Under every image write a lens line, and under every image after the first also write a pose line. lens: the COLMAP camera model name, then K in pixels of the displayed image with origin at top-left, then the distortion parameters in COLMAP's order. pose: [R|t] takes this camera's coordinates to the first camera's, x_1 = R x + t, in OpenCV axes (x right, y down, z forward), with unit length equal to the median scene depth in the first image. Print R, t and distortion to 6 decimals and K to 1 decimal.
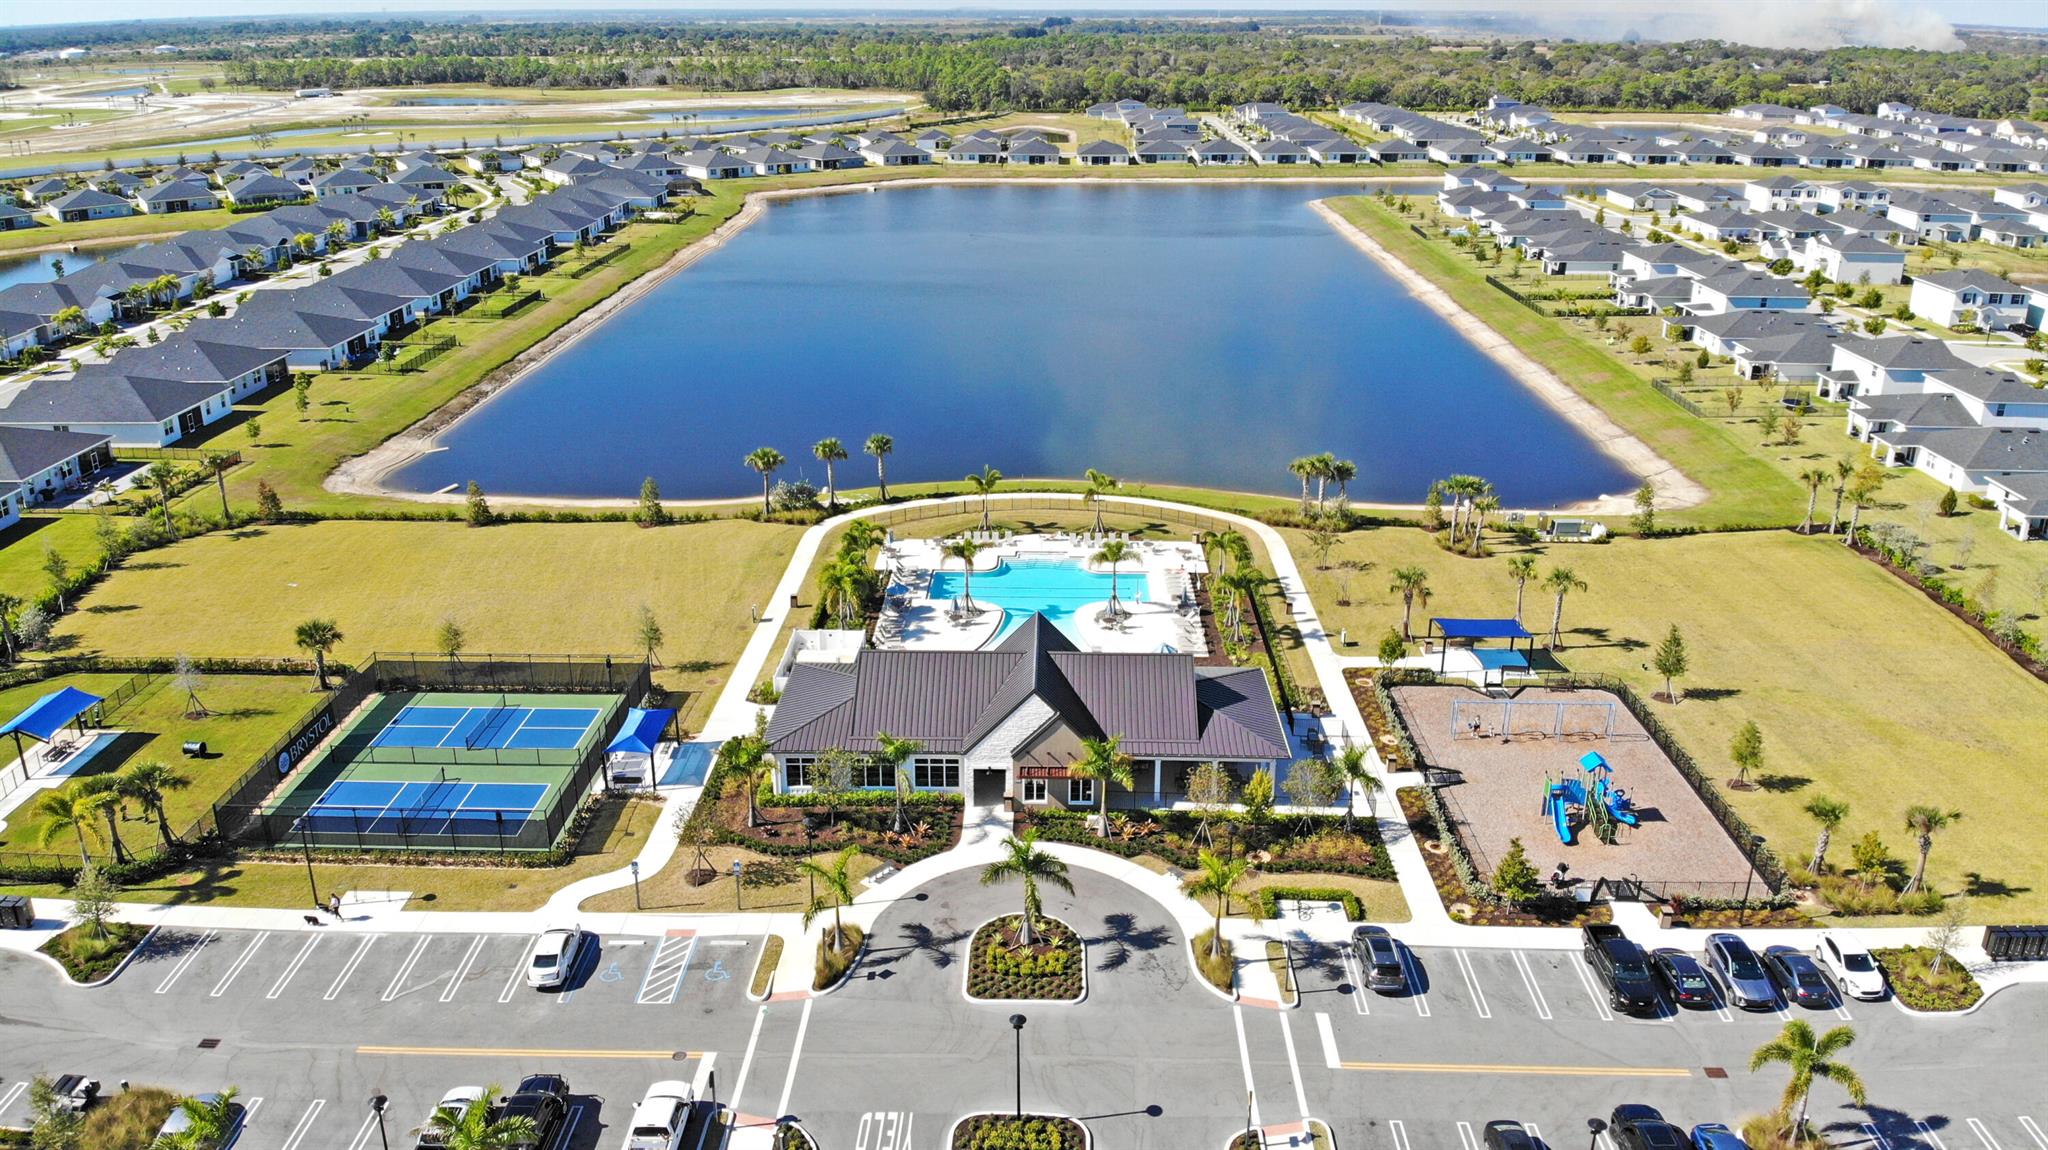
lens RADIAL K [[1497.0, 0, 1018.8], [0, 1497.0, 569.6], [0, 0, 1]] dist [0.062771, -0.186197]
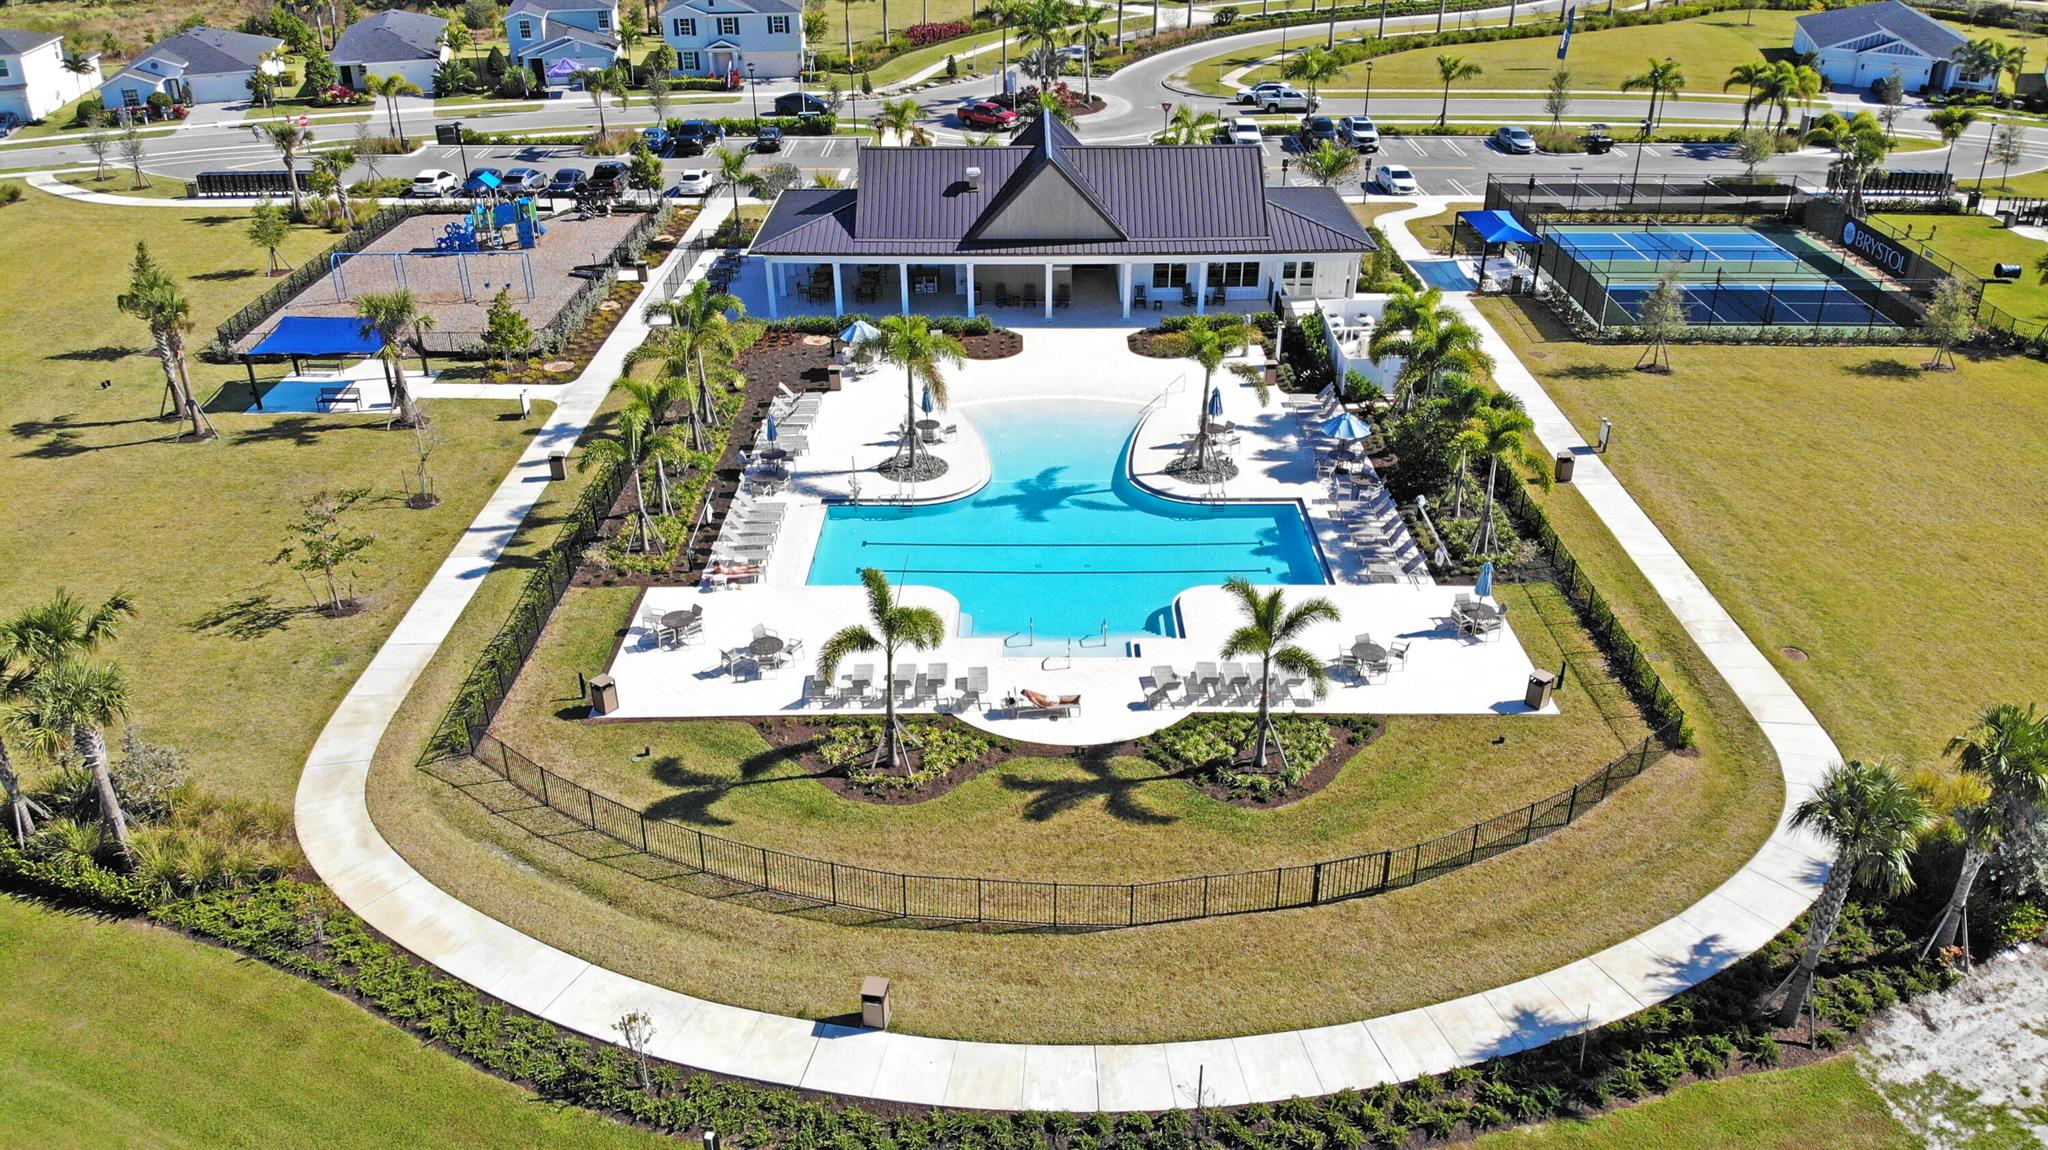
lens RADIAL K [[1497.0, 0, 1018.8], [0, 1497.0, 569.6], [0, 0, 1]] dist [0.062771, -0.186197]
pose [[-0.999679, 0.015690, -0.019878, 0.044949], [-0.004254, 0.669749, 0.742576, -0.388868], [0.024964, 0.742422, -0.669467, 1.636203]]
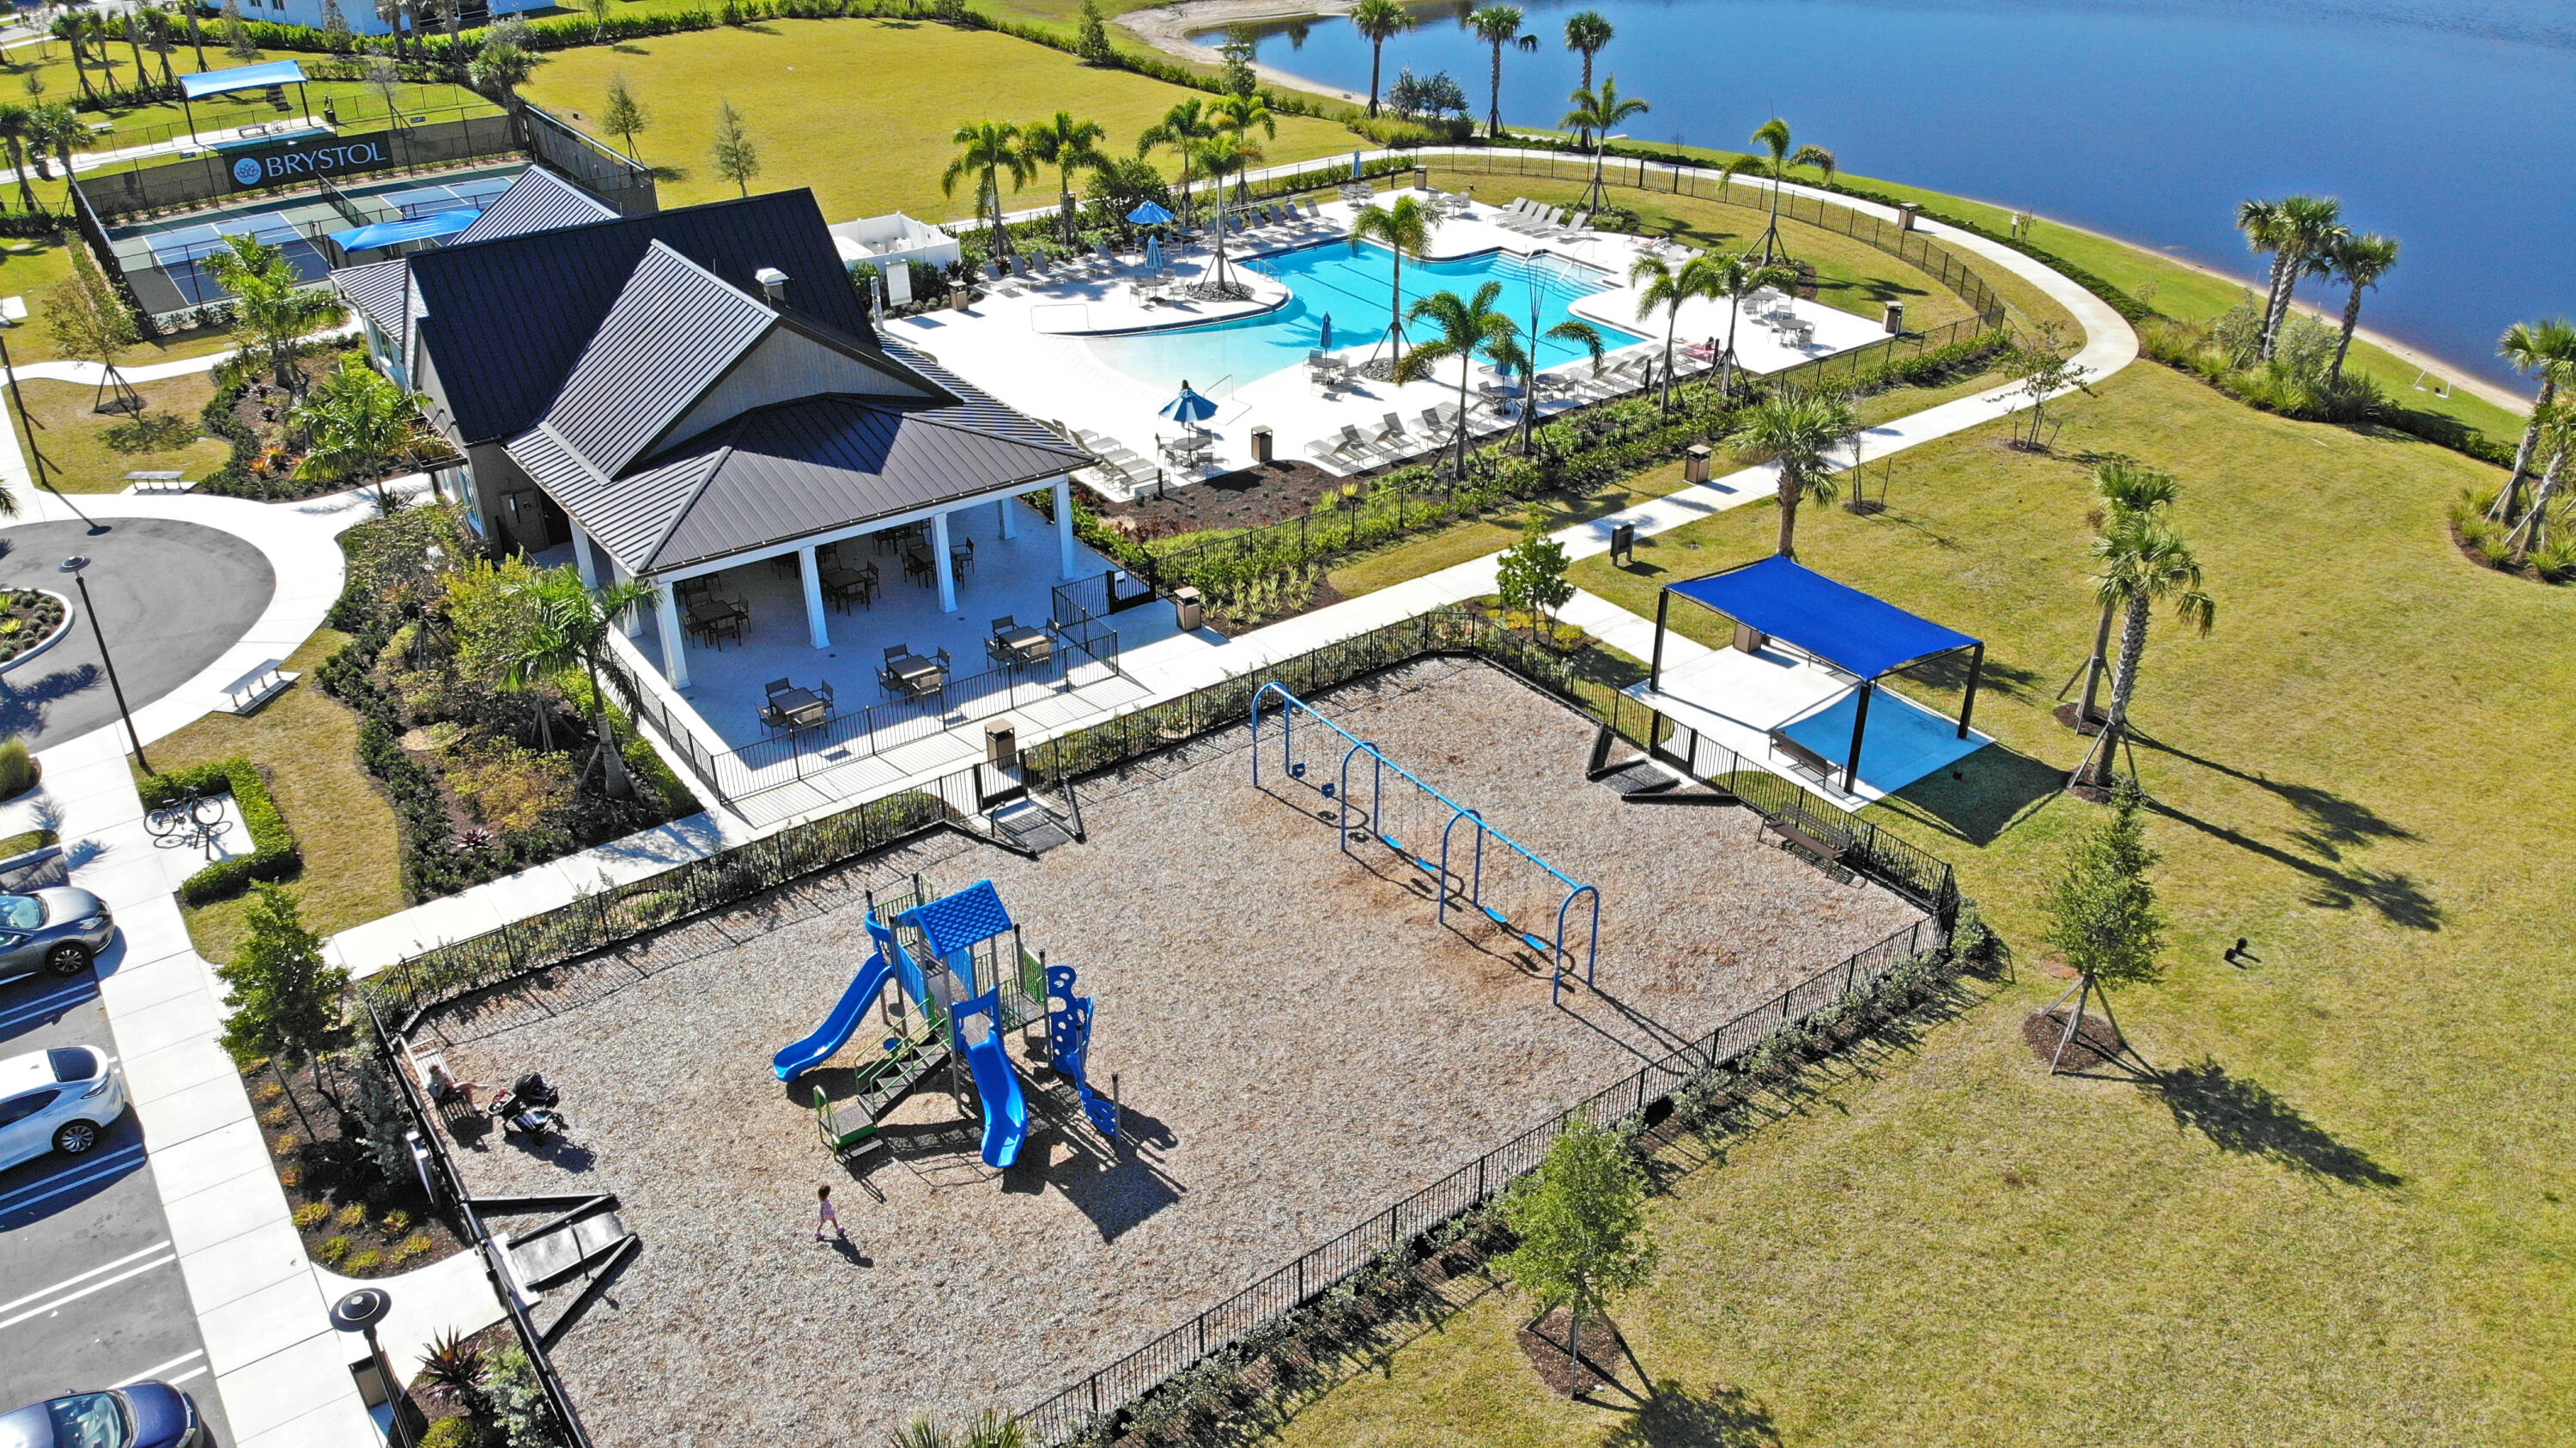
lens RADIAL K [[1865.0, 0, 1288.0], [0, 1865.0, 724.0], [0, 0, 1]] dist [0.183629, -0.465677]
pose [[0.611083, 0.390813, -0.688362, 0.581453], [-0.271655, 0.920347, 0.281362, -0.026086], [0.743492, 0.015061, 0.668575, 0.702225]]
